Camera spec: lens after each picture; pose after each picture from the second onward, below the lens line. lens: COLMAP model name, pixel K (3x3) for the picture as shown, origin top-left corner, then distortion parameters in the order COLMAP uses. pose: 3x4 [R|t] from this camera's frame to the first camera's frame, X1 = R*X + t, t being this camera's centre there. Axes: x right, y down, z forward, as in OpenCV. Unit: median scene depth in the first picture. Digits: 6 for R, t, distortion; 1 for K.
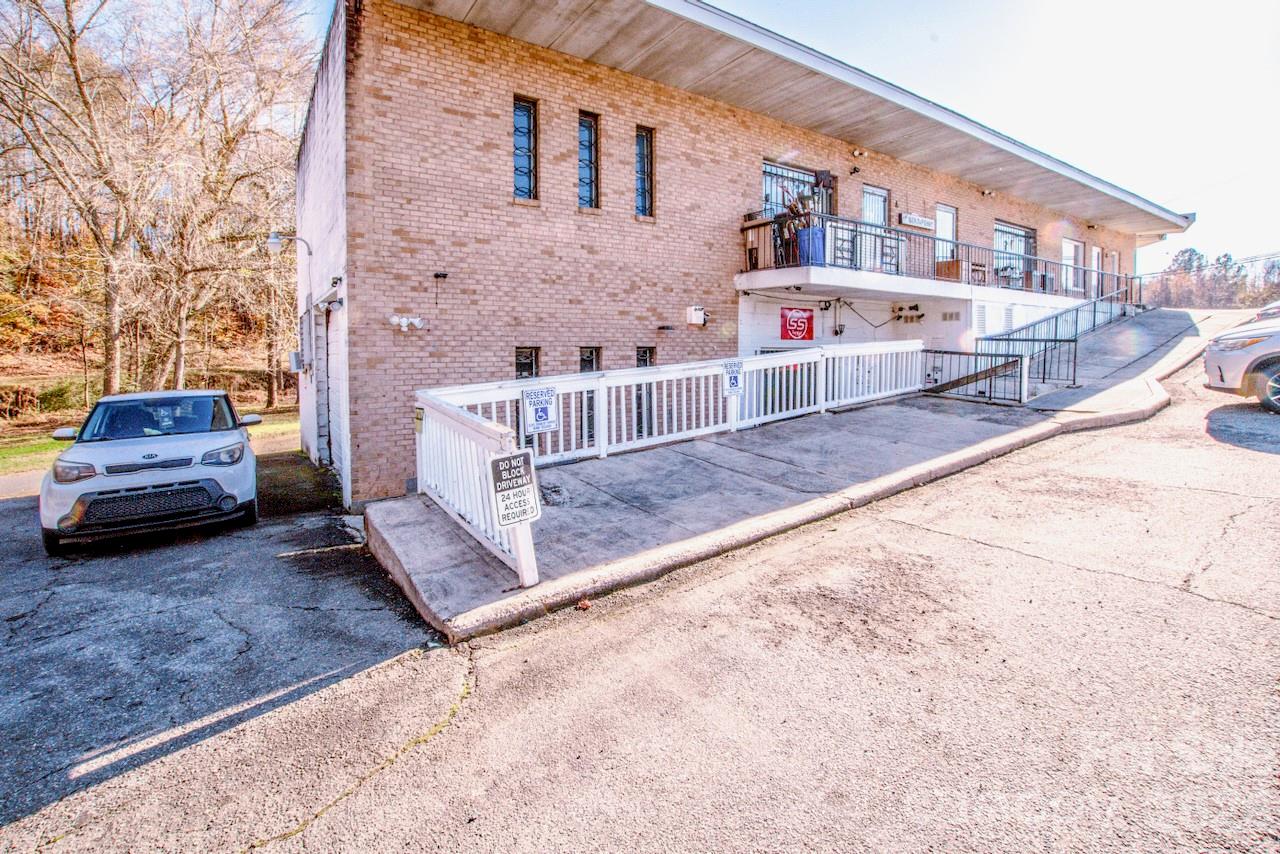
lens RADIAL K [[572.1, 0, 629.8], [0, 572.1, 371.4], [0, 0, 1]] dist [-0.036681, 0.005552]
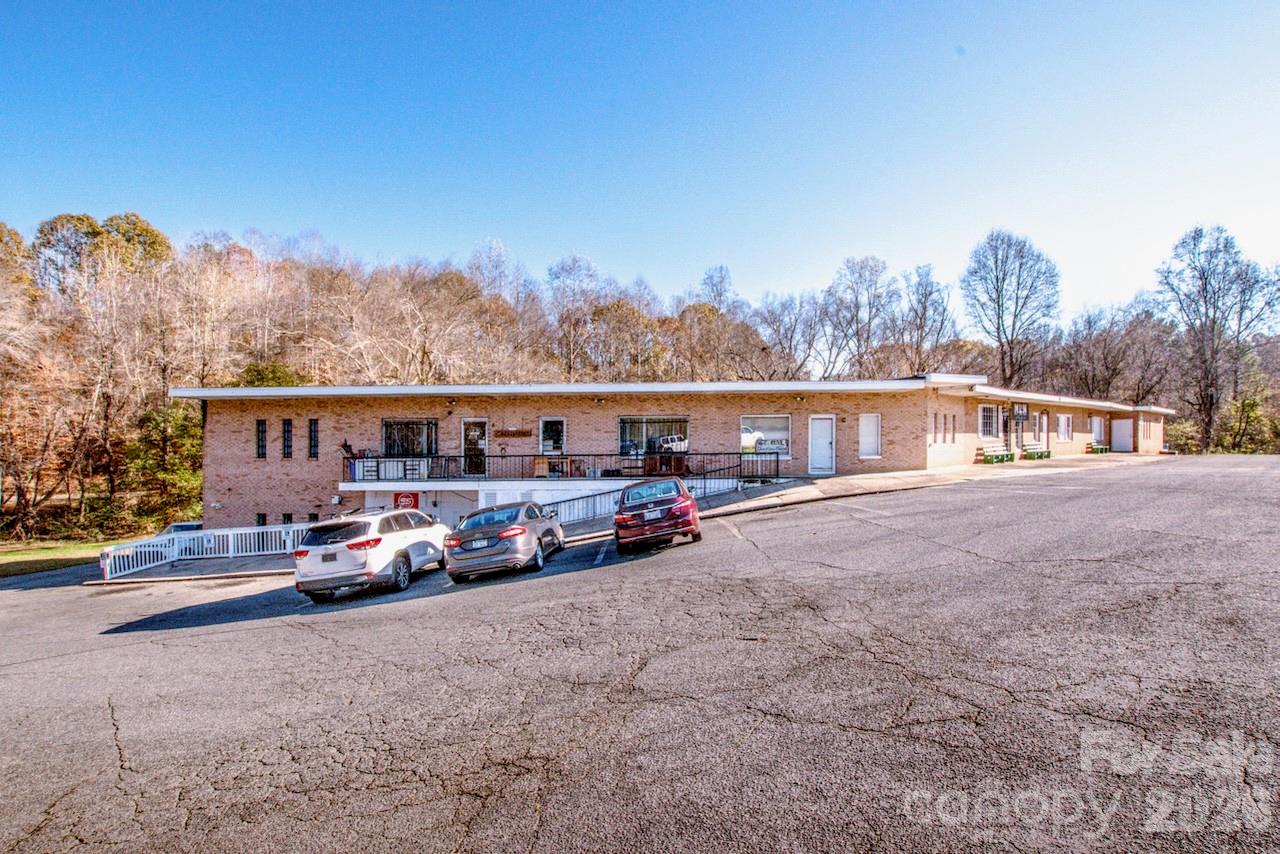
lens RADIAL K [[572.1, 0, 658.7], [0, 572.1, 452.5], [0, 0, 1]] dist [-0.036681, 0.005552]
pose [[0.831500, 0.001636, -0.555522, 2.559802], [-0.014090, 0.999736, -0.018147, -0.279010], [0.555346, 0.022916, 0.831304, -0.139869]]
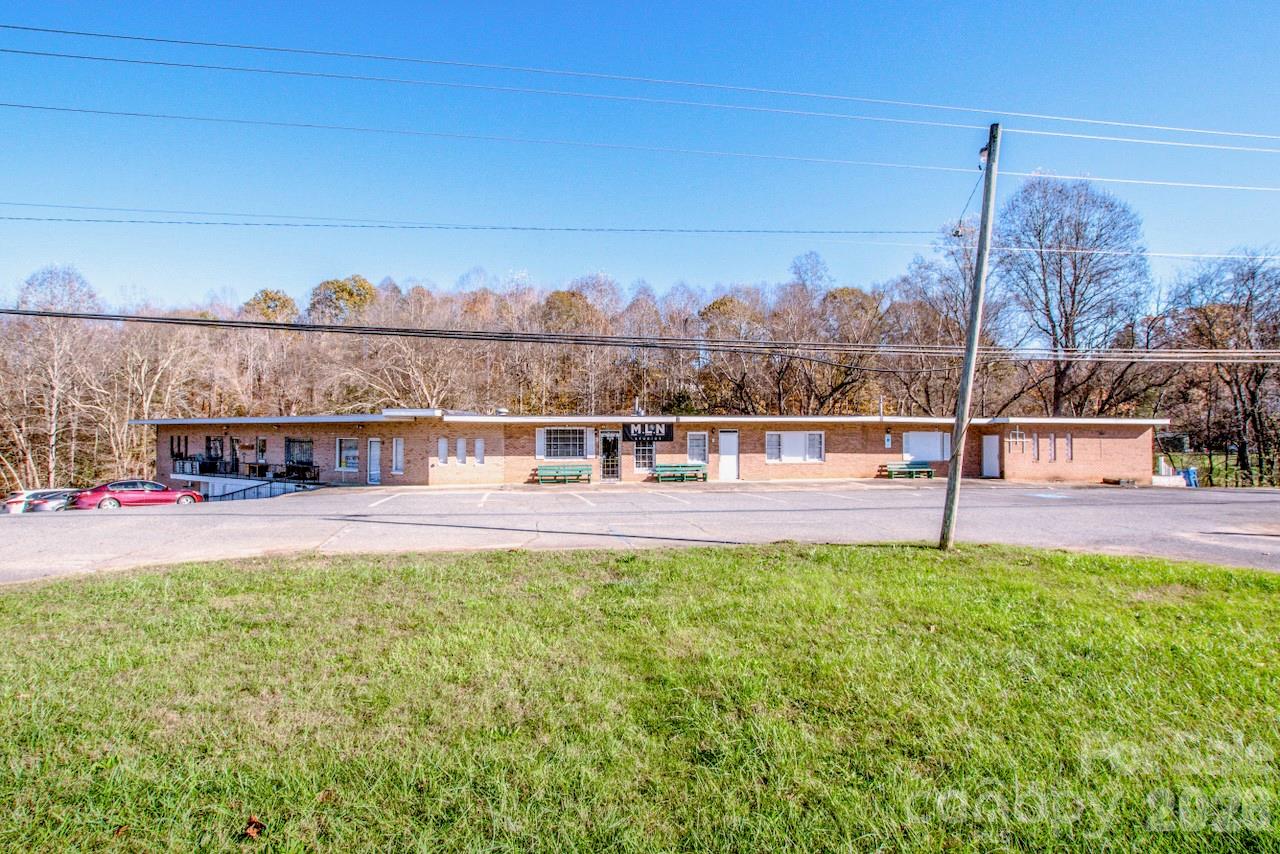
lens RADIAL K [[605.0, 0, 609.8], [0, 605.0, 419.7], [0, 0, 1]] dist [-0.032478, 0.000455]
pose [[0.434440, -0.023462, -0.900395, 5.266662], [-0.042924, 0.997986, -0.046716, -0.490396], [0.899677, 0.058944, 0.432558, 1.916861]]
